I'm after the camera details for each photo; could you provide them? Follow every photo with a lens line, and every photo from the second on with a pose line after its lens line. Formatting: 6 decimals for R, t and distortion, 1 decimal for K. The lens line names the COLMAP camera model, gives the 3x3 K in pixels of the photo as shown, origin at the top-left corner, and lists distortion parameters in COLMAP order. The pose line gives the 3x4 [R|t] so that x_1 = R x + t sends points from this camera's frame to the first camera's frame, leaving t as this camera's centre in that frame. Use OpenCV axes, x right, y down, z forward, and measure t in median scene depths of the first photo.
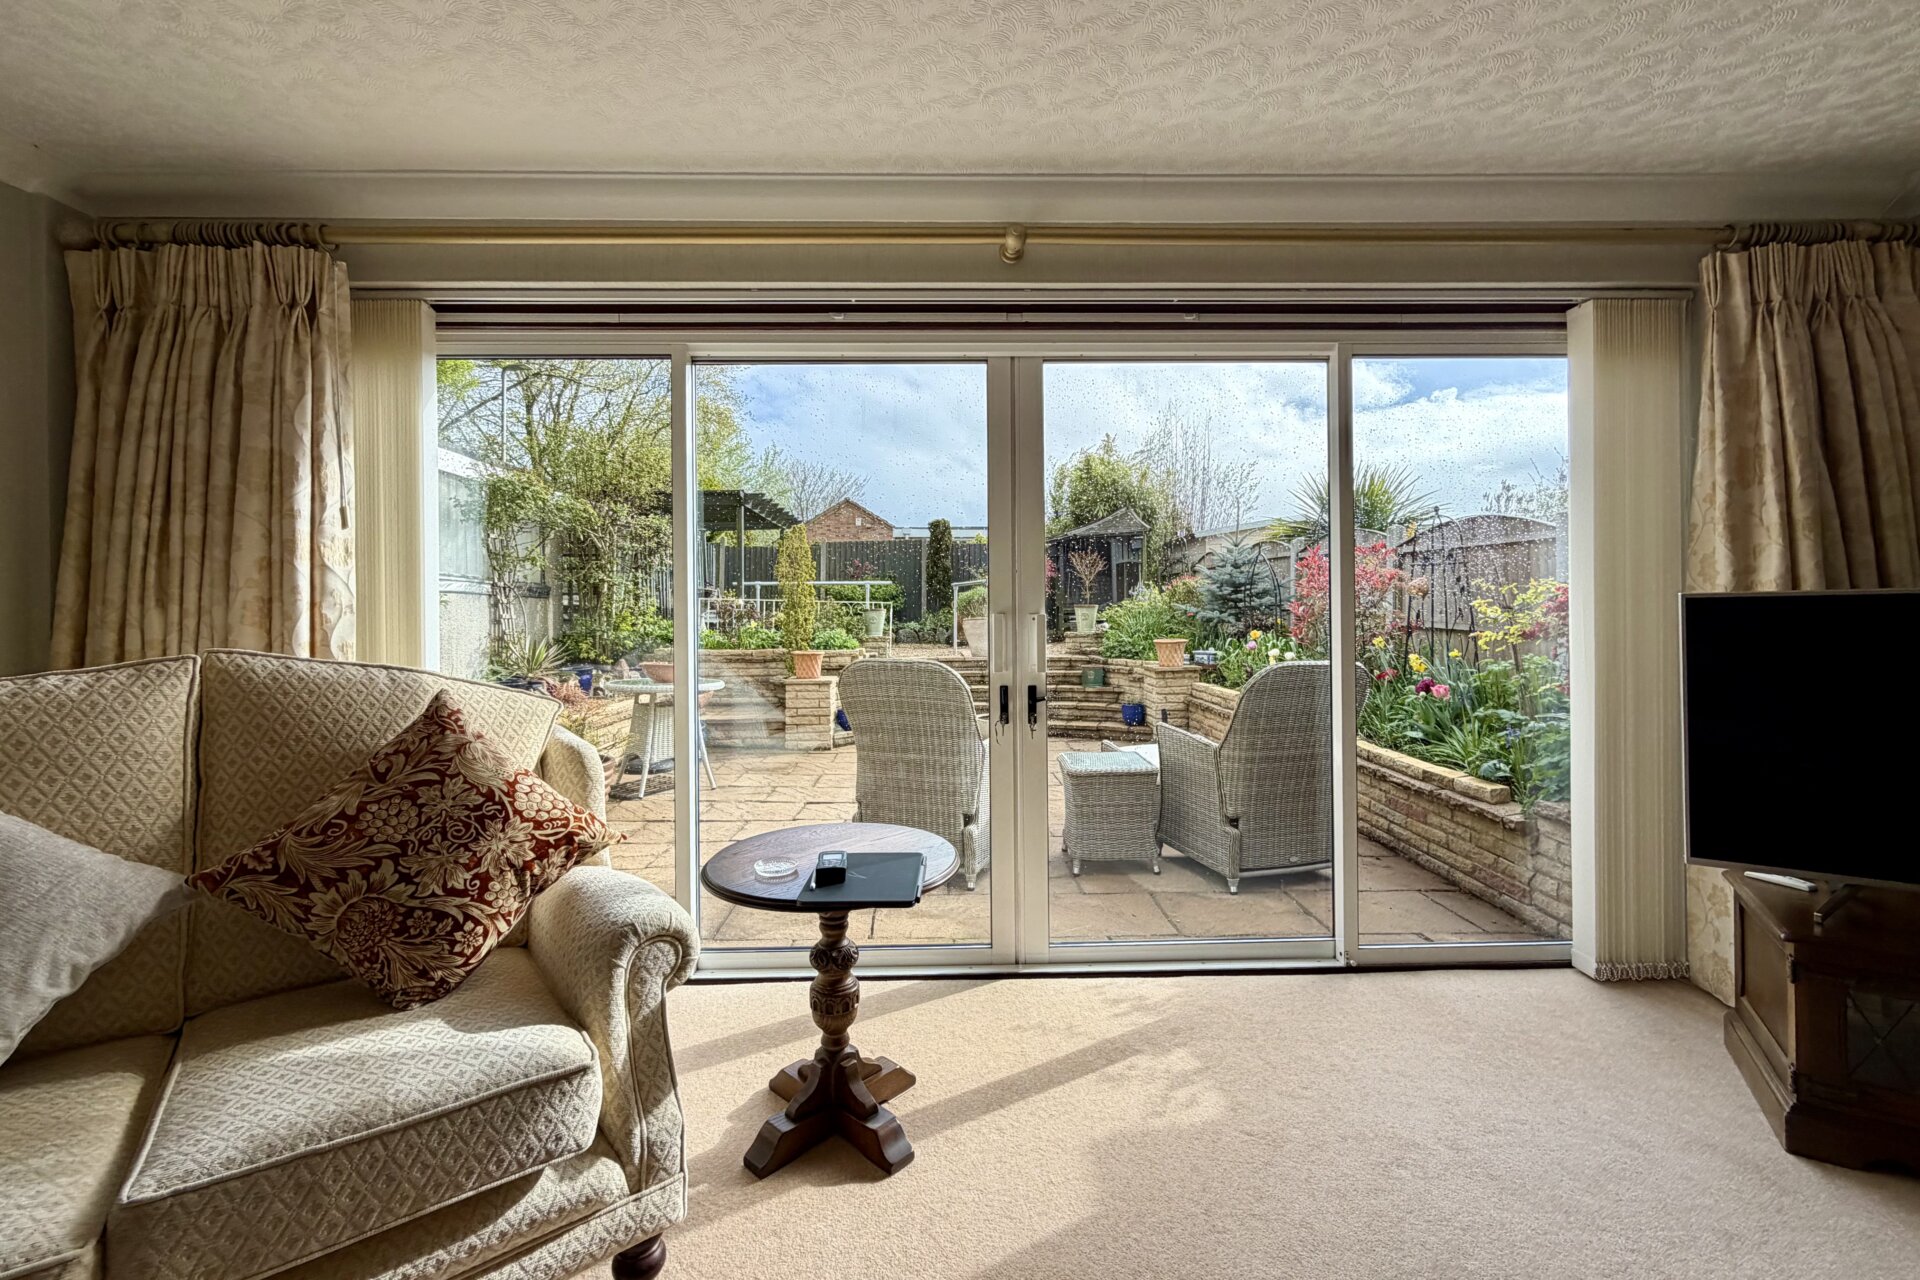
lens RADIAL K [[783.3, 0, 958.9], [0, 783.3, 615.0], [0, 0, 1]] dist [0.000726, -0.000068]
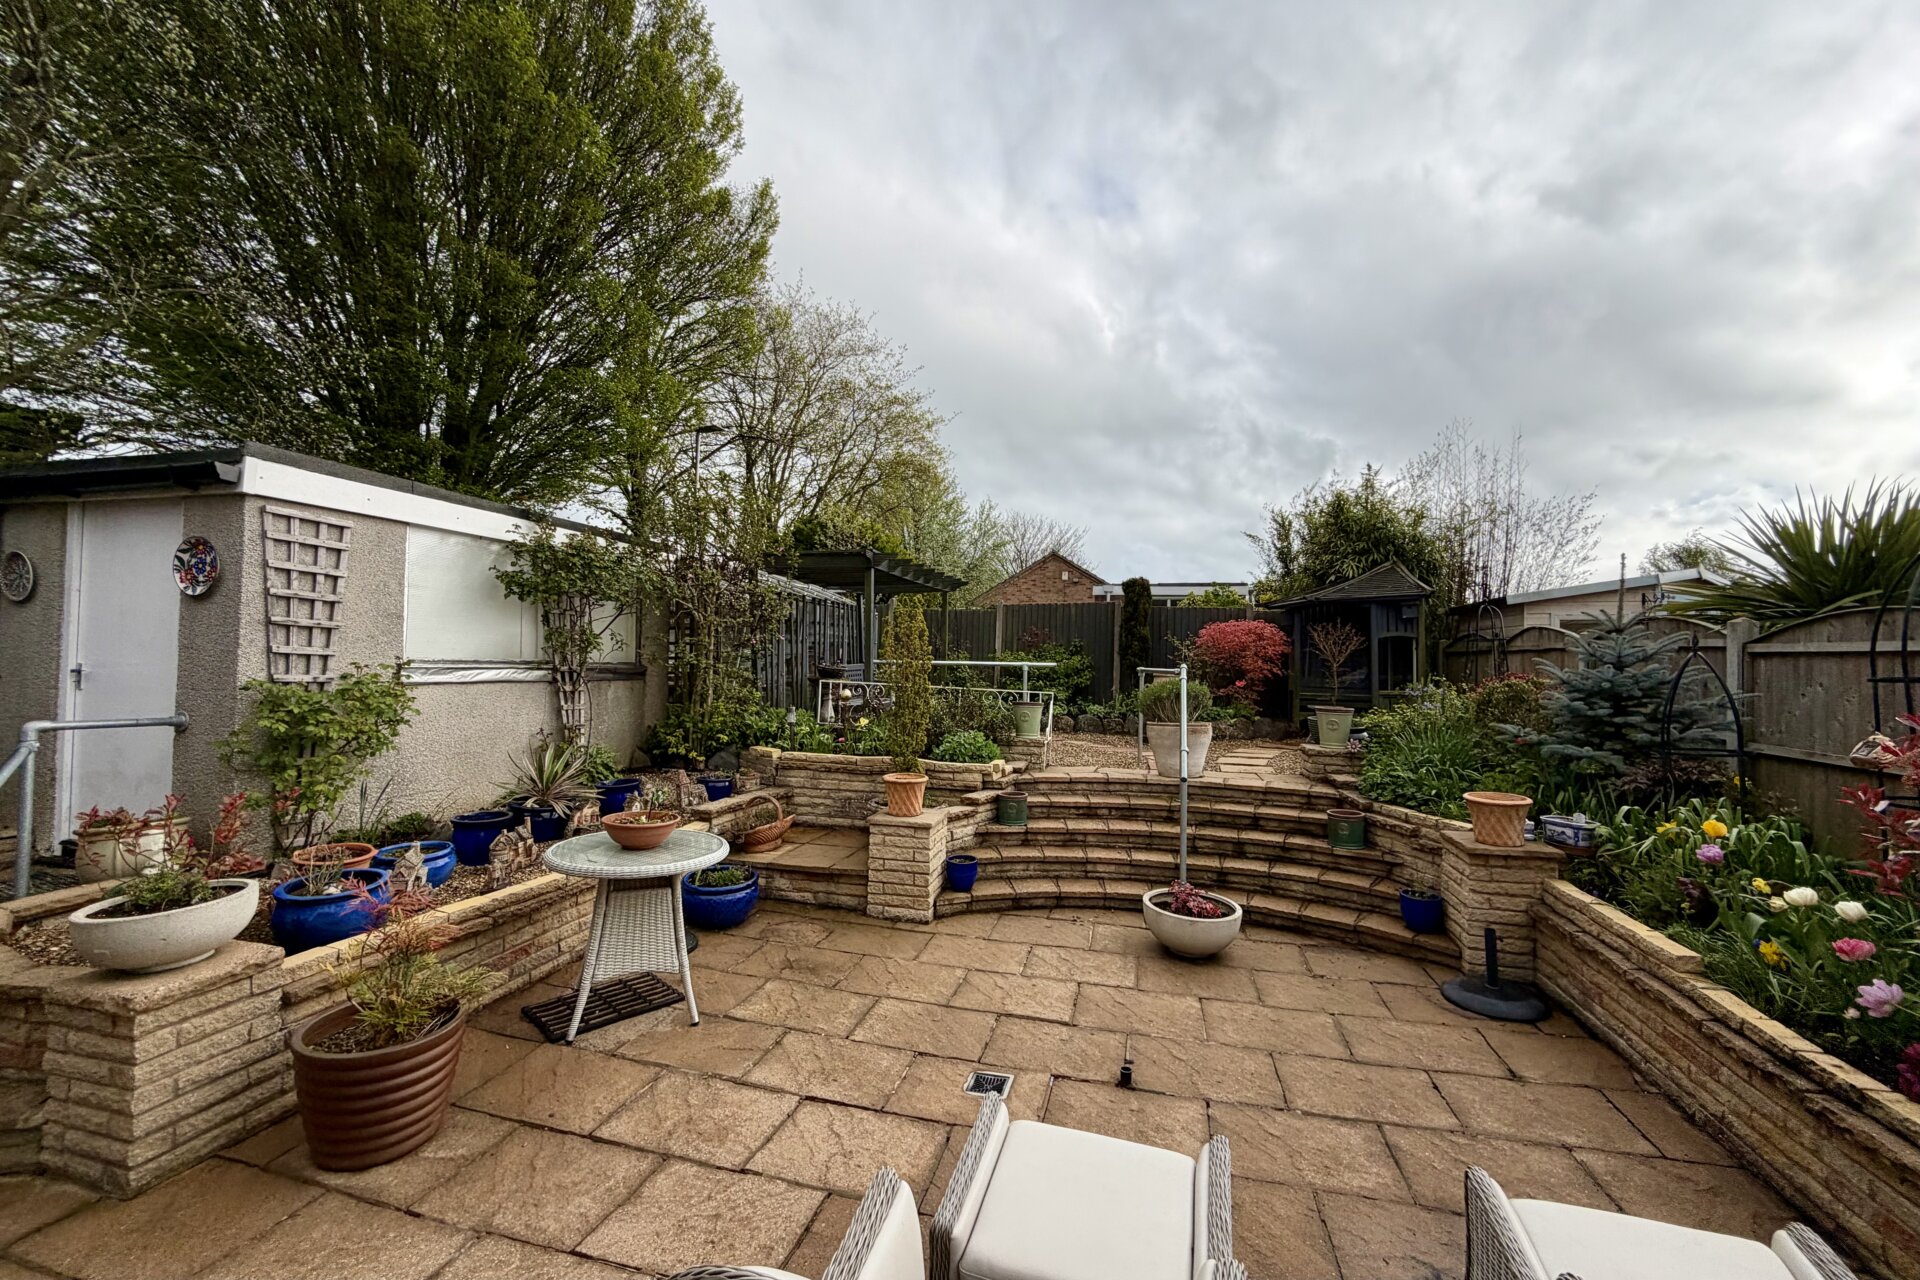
lens RADIAL K [[760.9, 0, 960.0], [0, 760.9, 640.0], [0, 0, 1]] dist [0.000902, -0.000066]
pose [[0.958907, 0.016452, -0.283244, 0.048086], [-0.024785, 0.999358, -0.025861, -0.060767], [0.282637, 0.031818, 0.958699, 0.354583]]
